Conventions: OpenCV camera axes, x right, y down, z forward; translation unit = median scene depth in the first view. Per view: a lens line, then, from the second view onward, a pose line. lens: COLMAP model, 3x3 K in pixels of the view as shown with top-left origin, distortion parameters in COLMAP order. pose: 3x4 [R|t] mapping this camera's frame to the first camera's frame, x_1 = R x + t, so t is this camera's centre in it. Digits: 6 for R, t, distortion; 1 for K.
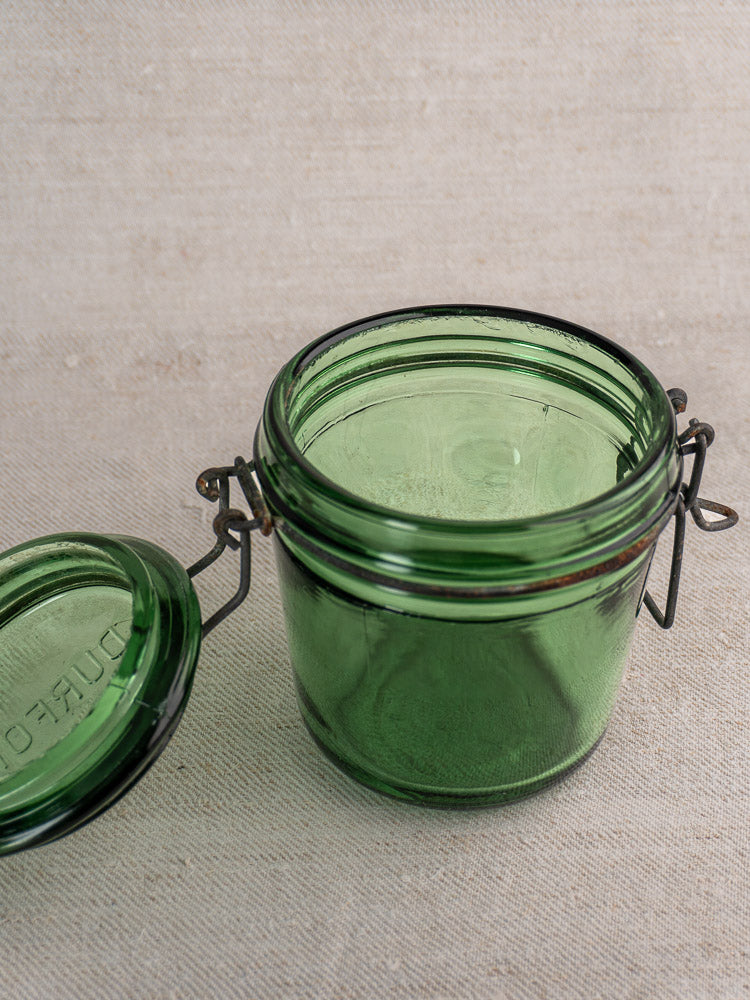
lens RADIAL K [[1903.2, 0, 373.4], [0, 1903.2, 421.9], [0, 0, 1]] dist [0.056564, 0.123278]
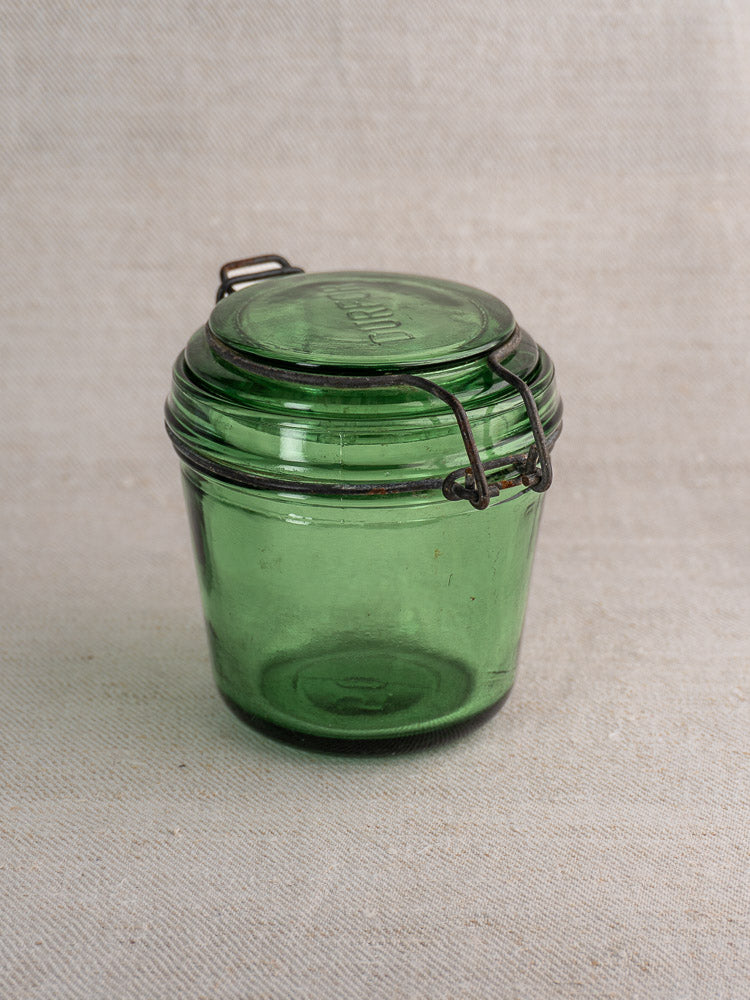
lens RADIAL K [[1898.3, 0, 375.0], [0, 1898.3, 500.0], [0, 0, 1]] dist [0.048945, 0.117061]
pose [[0.996924, 0.019736, -0.075846, 0.077295], [-0.035214, 0.977383, -0.208524, 0.259971], [0.070016, 0.210553, 0.975072, -0.001466]]
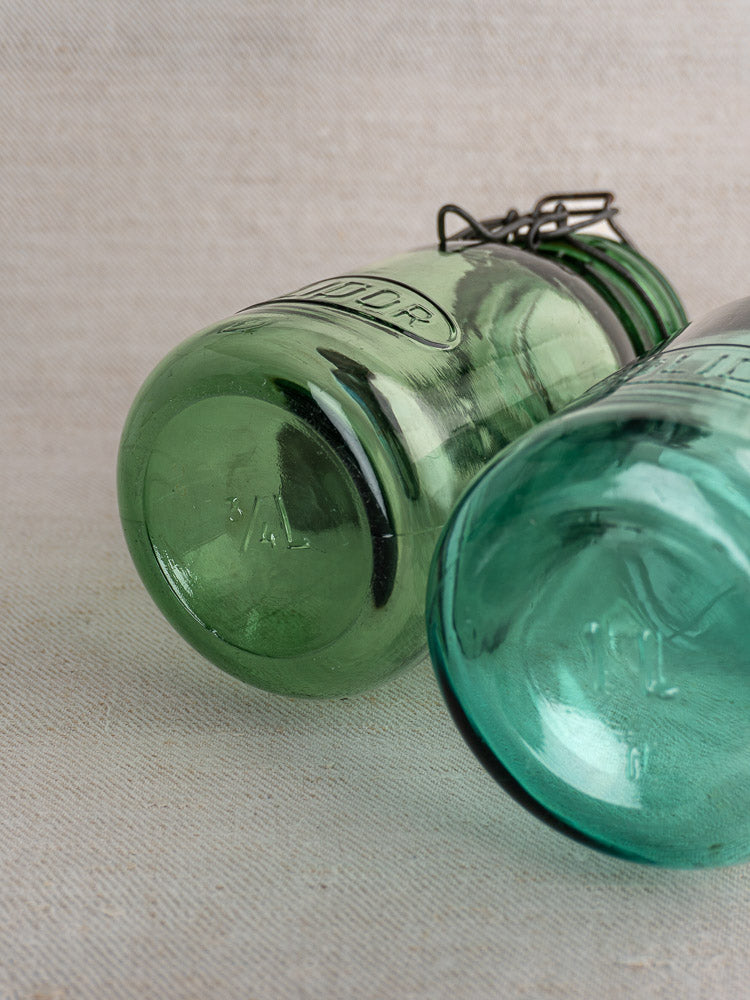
lens RADIAL K [[1832.1, 0, 374.1], [0, 1832.1, 547.7], [0, 0, 1]] dist [0.006712, 0.182694]
pose [[0.997529, 0.025929, -0.065292, -0.031377], [-0.036784, 0.984589, -0.170970, 0.270794], [0.059853, 0.172949, 0.983110, 0.123305]]
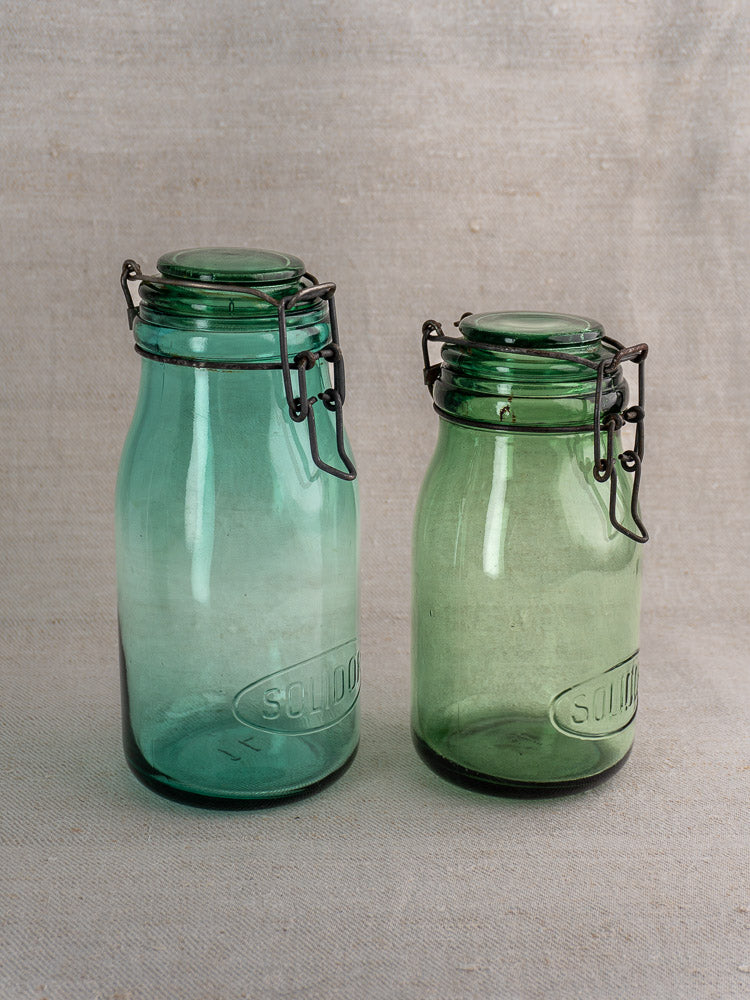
lens RADIAL K [[1513.4, 0, 379.4], [0, 1513.4, 456.8], [0, 0, 1]] dist [-0.007702, 0.138222]
pose [[0.999351, -0.001236, -0.036000, 0.005253], [-0.010903, 0.942151, -0.335012, 0.322144], [0.034332, 0.335187, 0.941526, -0.200081]]
